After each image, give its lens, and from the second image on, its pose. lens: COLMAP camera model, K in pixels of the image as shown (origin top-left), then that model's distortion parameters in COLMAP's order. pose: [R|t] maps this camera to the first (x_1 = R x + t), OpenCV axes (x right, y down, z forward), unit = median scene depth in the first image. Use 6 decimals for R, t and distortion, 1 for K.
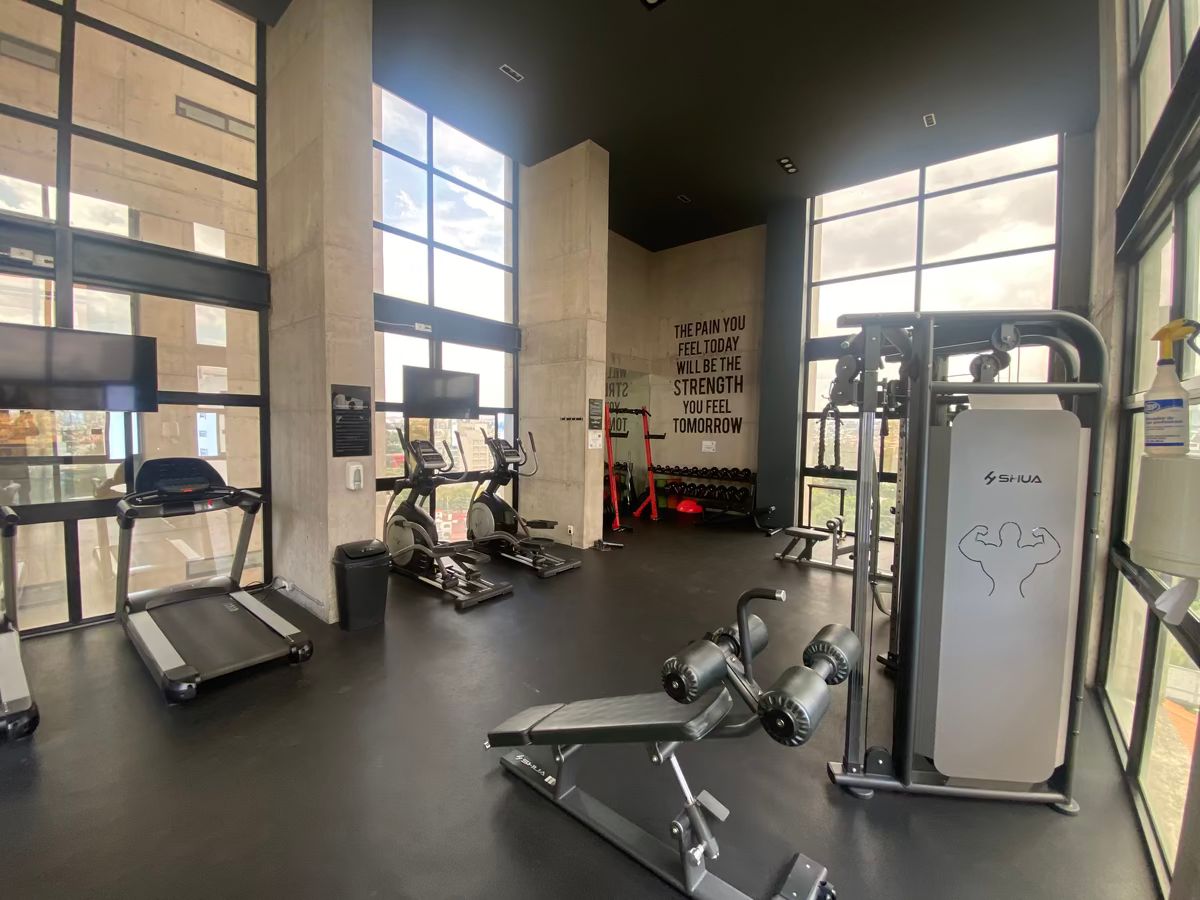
lens RADIAL K [[496.5, 0, 602.9], [0, 496.5, 453.4], [0, 0, 1]] dist [0.000897, -0.000142]
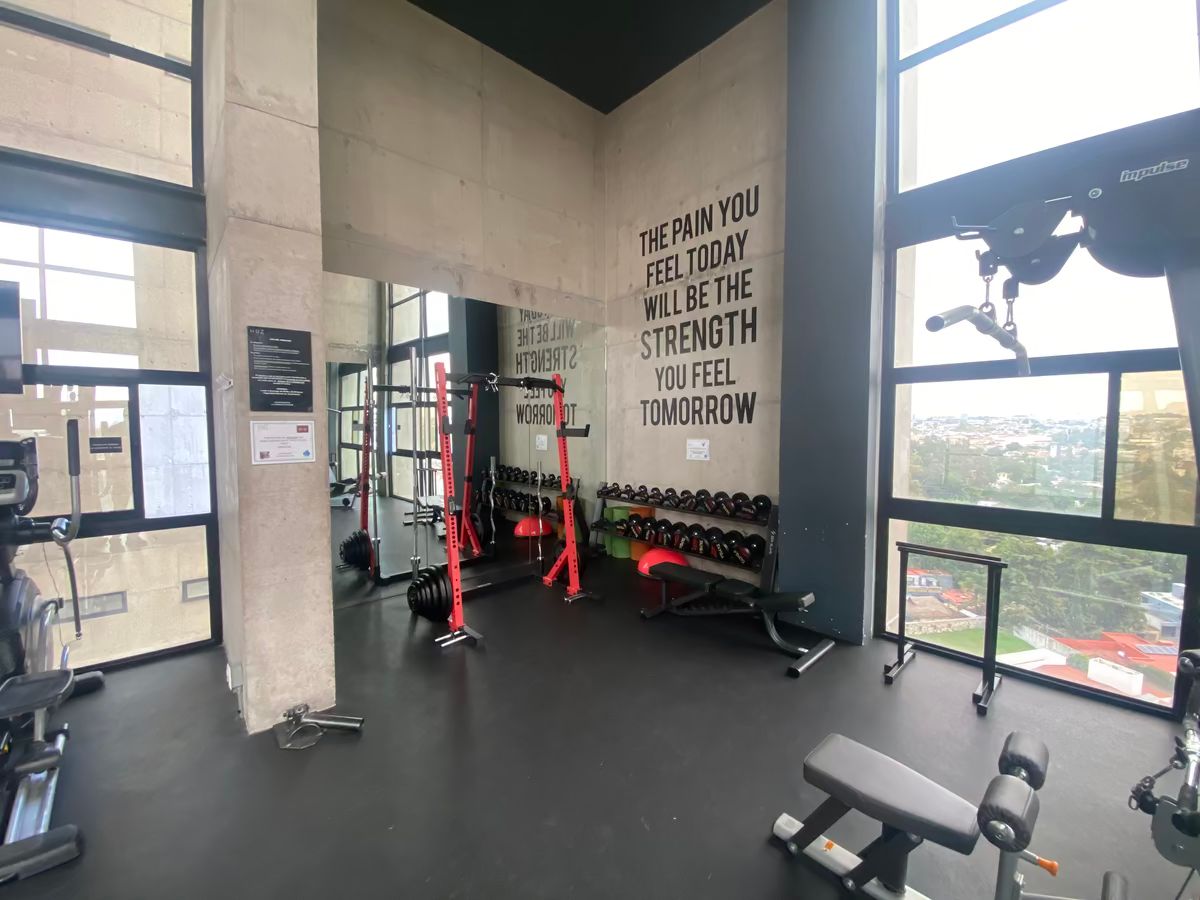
lens RADIAL K [[496.5, 0, 602.9], [0, 496.5, 453.4], [0, 0, 1]] dist [0.000897, -0.000142]
pose [[0.988966, -0.006189, -0.148012, 0.193819], [0.005928, 0.999980, -0.002202, -0.009970], [0.148022, 0.001300, 0.988983, 0.463979]]
